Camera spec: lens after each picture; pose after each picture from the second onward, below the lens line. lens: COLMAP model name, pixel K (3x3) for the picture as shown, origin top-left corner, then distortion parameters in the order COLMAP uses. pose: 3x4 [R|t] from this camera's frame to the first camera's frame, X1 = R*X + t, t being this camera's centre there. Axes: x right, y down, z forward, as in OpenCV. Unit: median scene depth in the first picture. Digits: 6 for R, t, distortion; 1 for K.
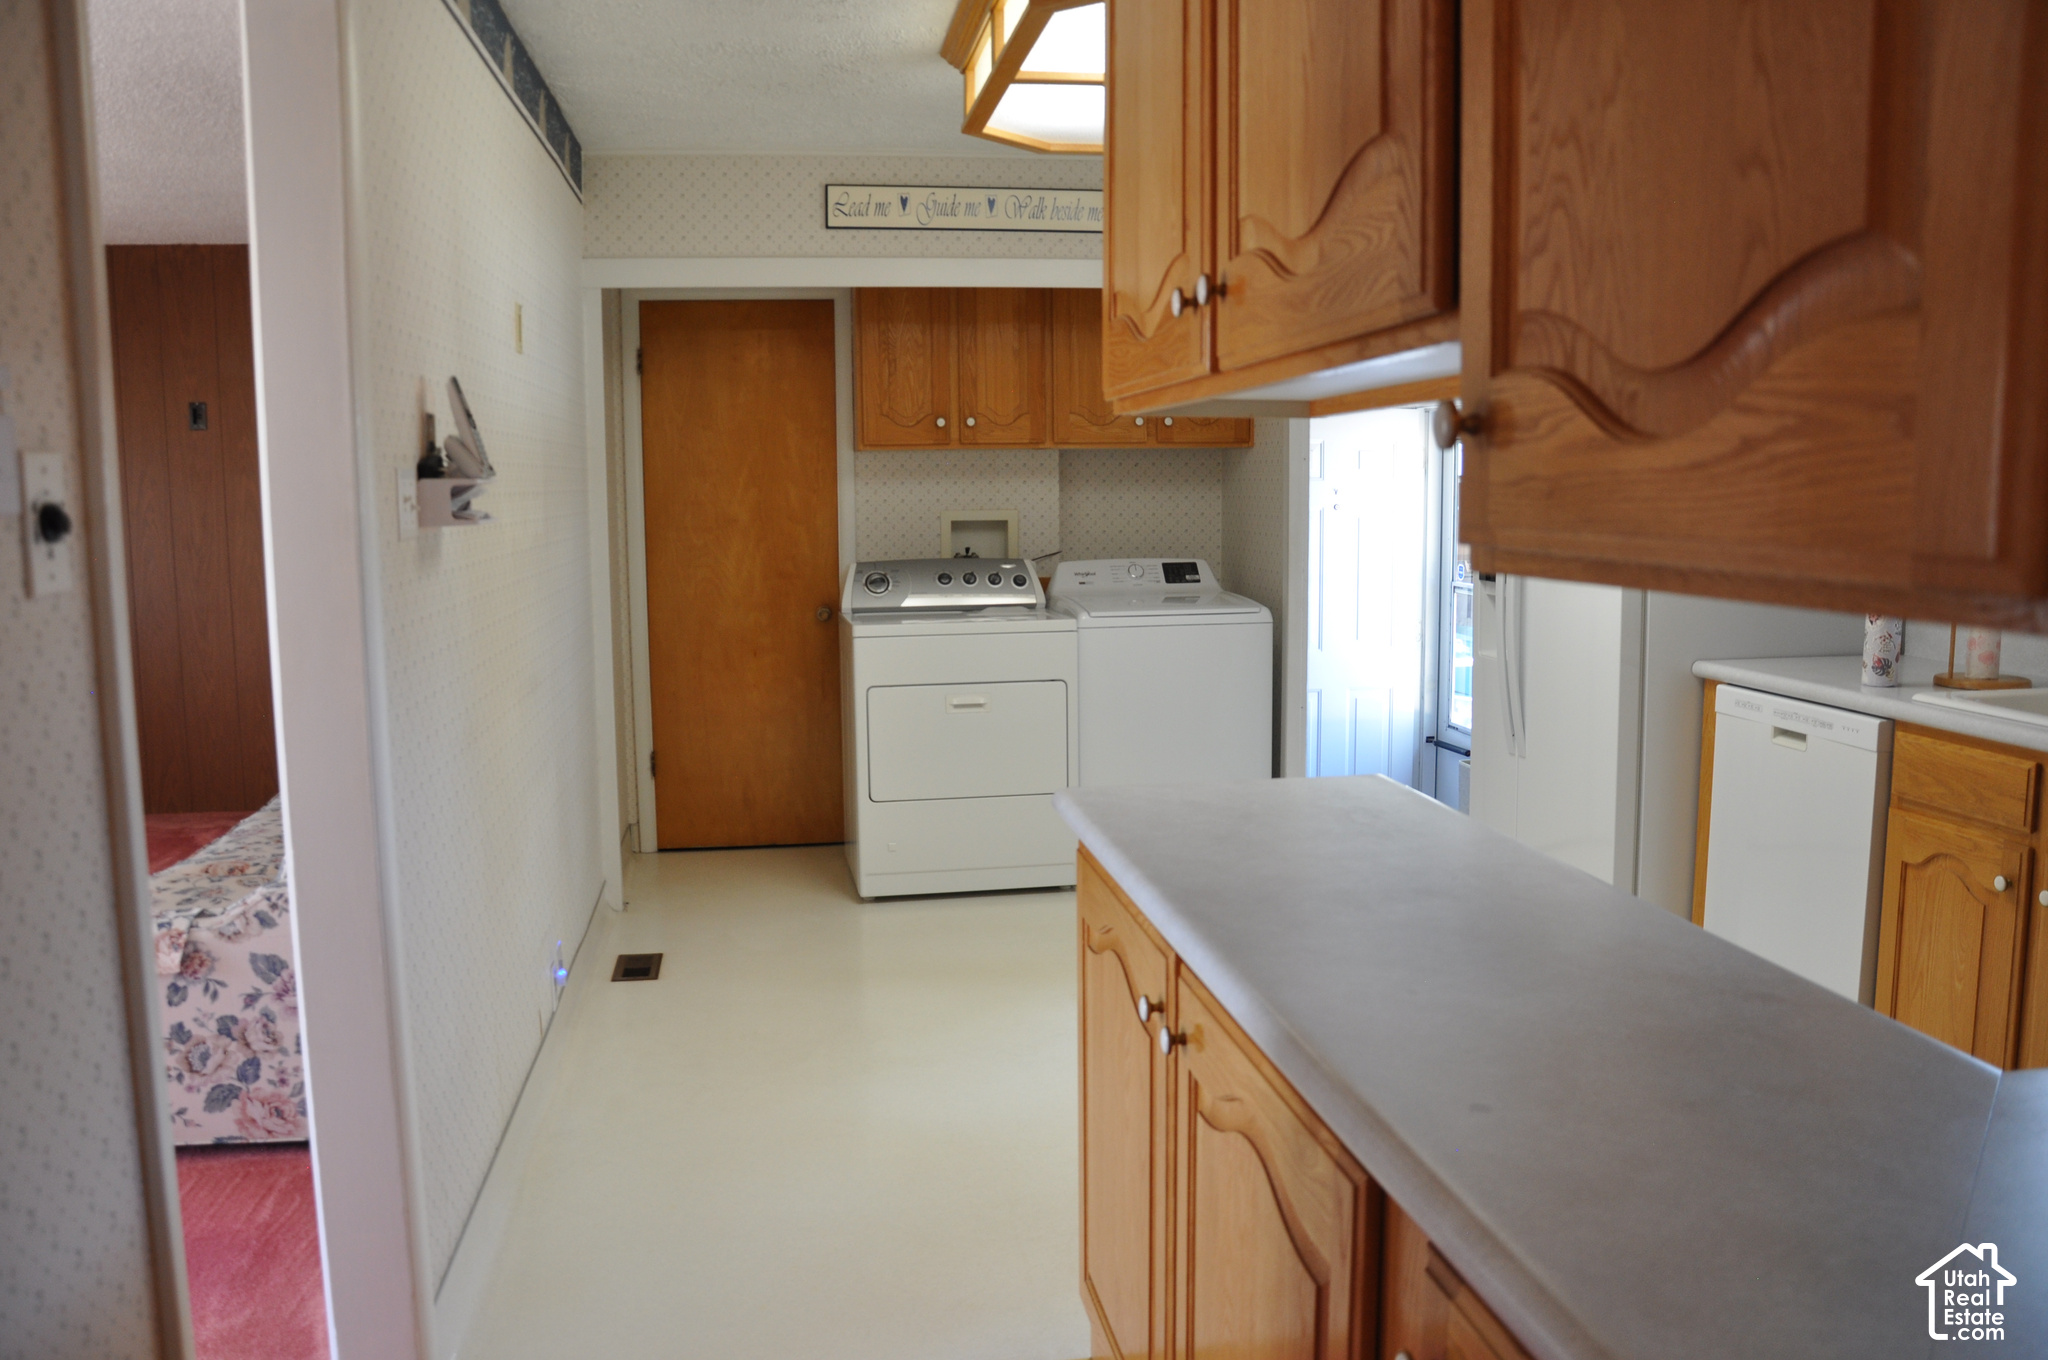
lens RADIAL K [[1590.9, 0, 1024.0], [0, 1590.9, 680.0], [0, 0, 1]] dist [-0.155562, 0.119886]
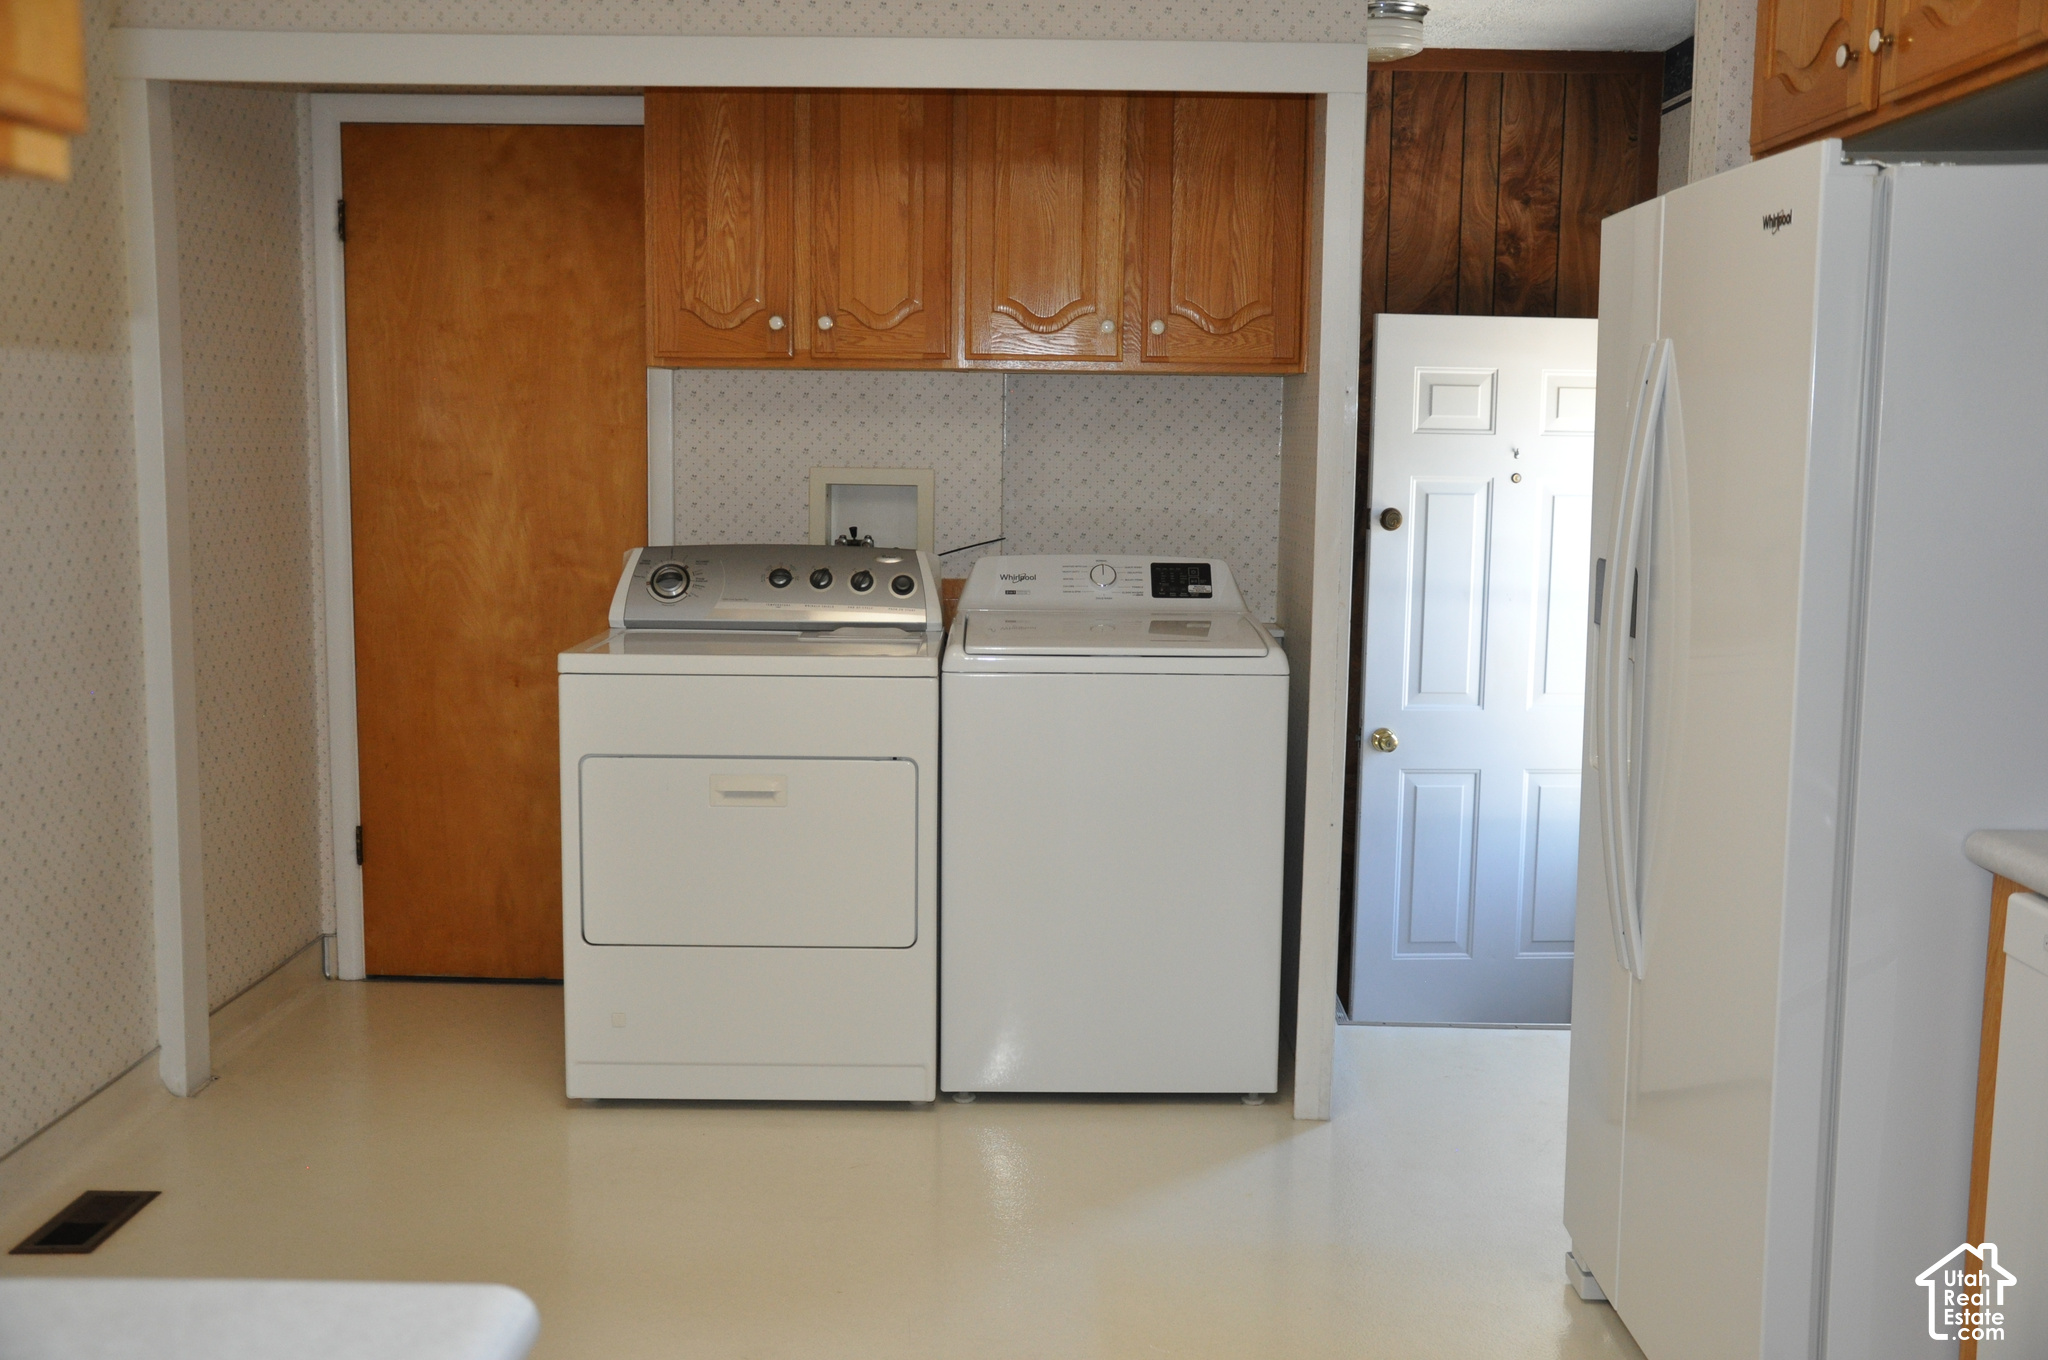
lens RADIAL K [[1967.6, 0, 1024.0], [0, 1967.6, 680.0], [0, 0, 1]] dist [-0.048401, 0.016946]
pose [[0.985420, 0.044336, -0.164259, 0.171302], [-0.044091, 0.999014, 0.005139, -0.032257], [0.164325, 0.002178, 0.986404, 0.263110]]
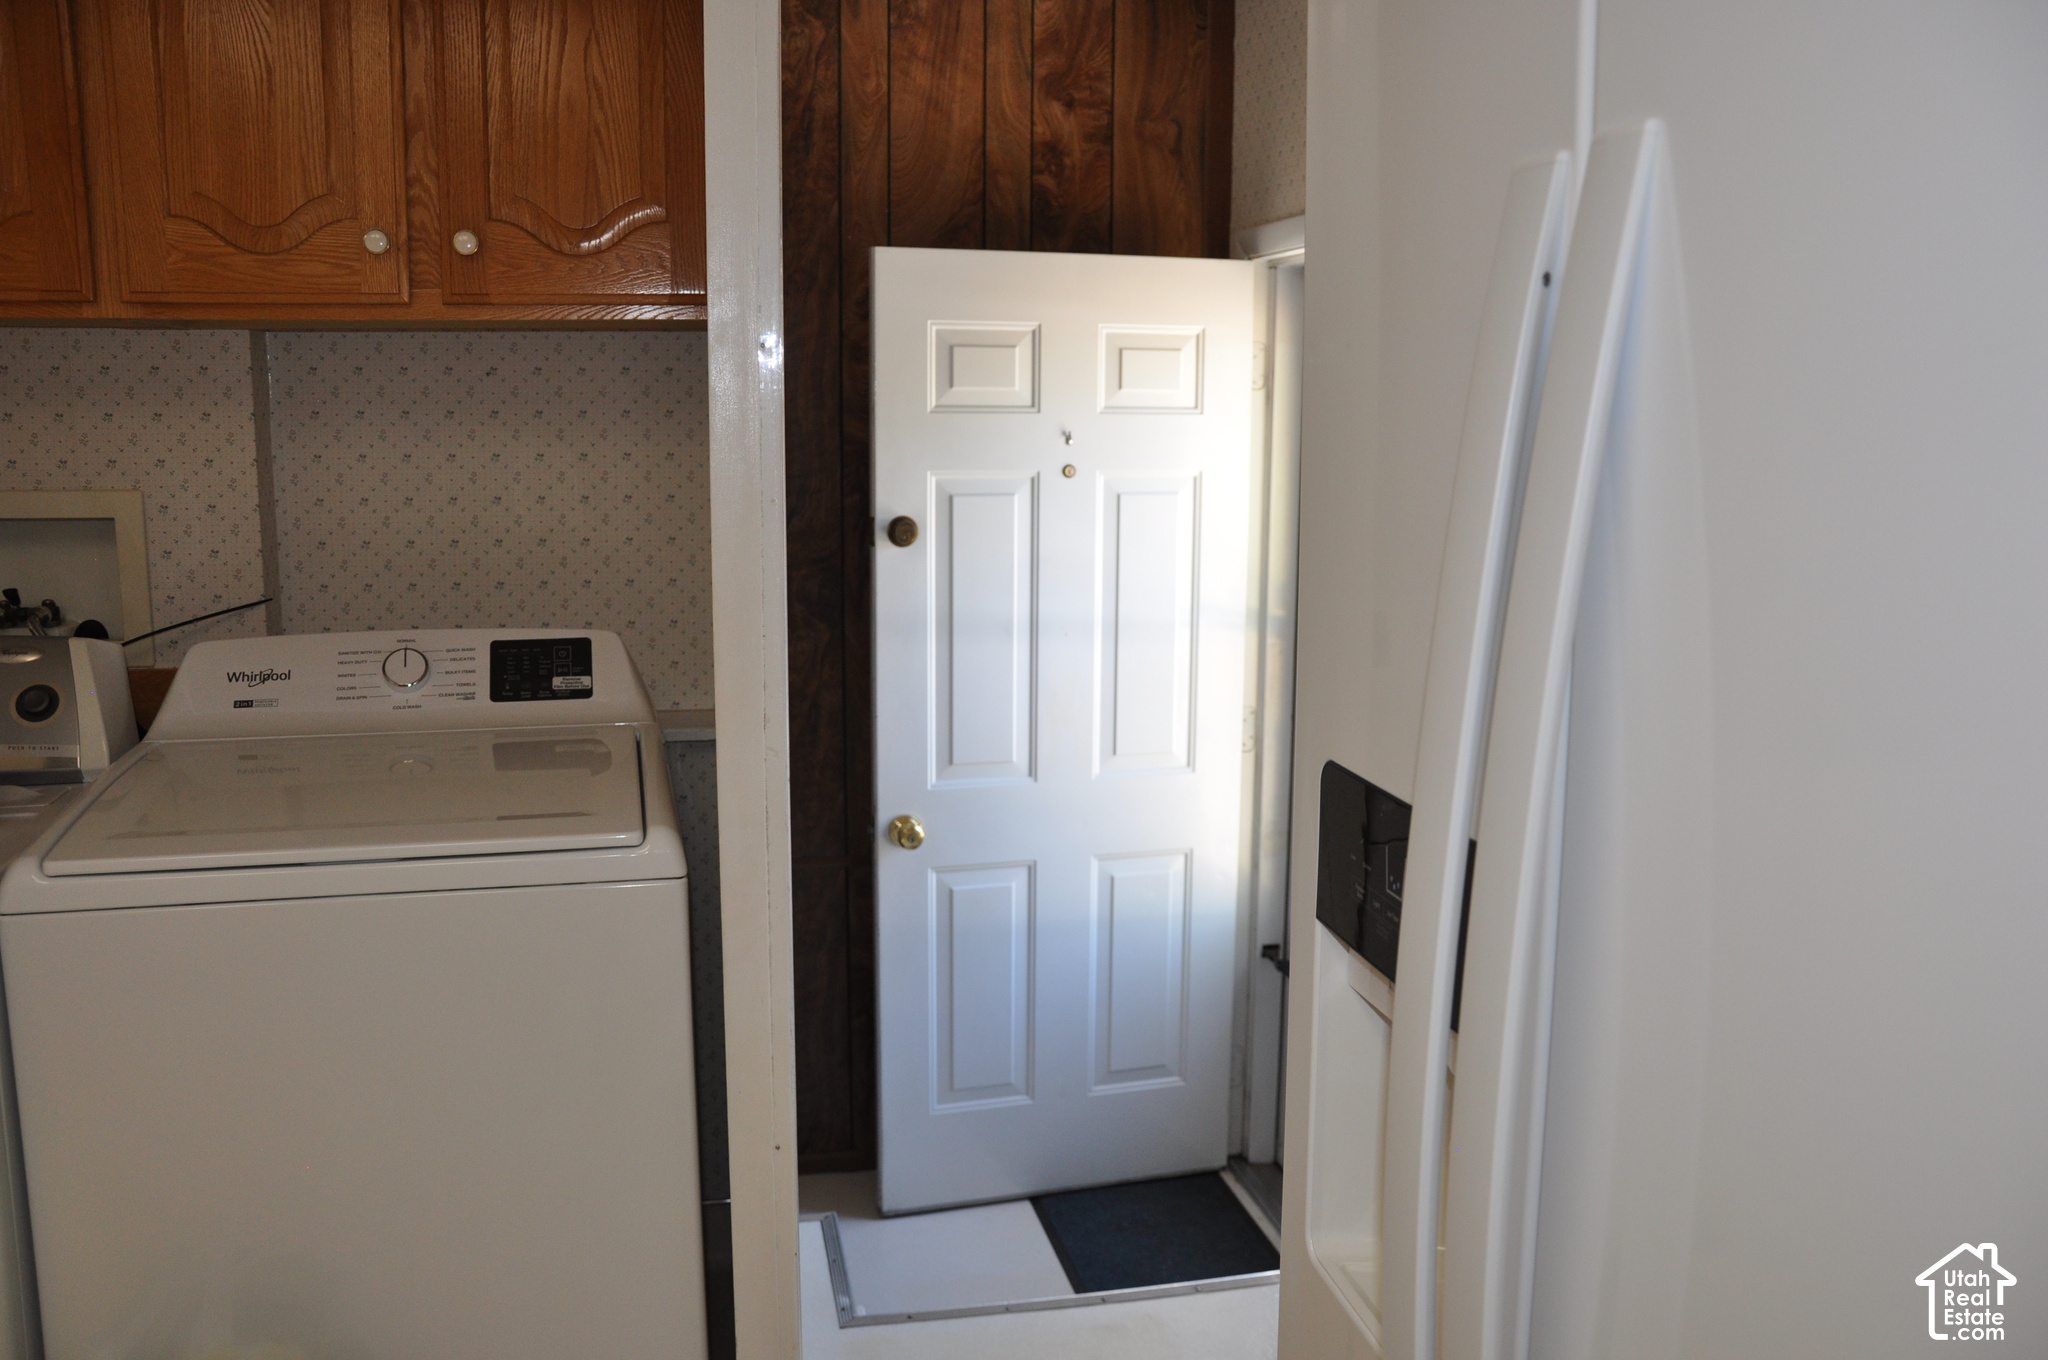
lens RADIAL K [[1671.9, 0, 1024.0], [0, 1671.9, 680.0], [0, 0, 1]] dist [-0.139412, 0.136219]
pose [[0.998090, 0.006099, 0.061468, 0.193503], [-0.008526, 0.999191, 0.039307, -0.084297], [-0.061178, -0.039756, 0.997335, 0.641548]]
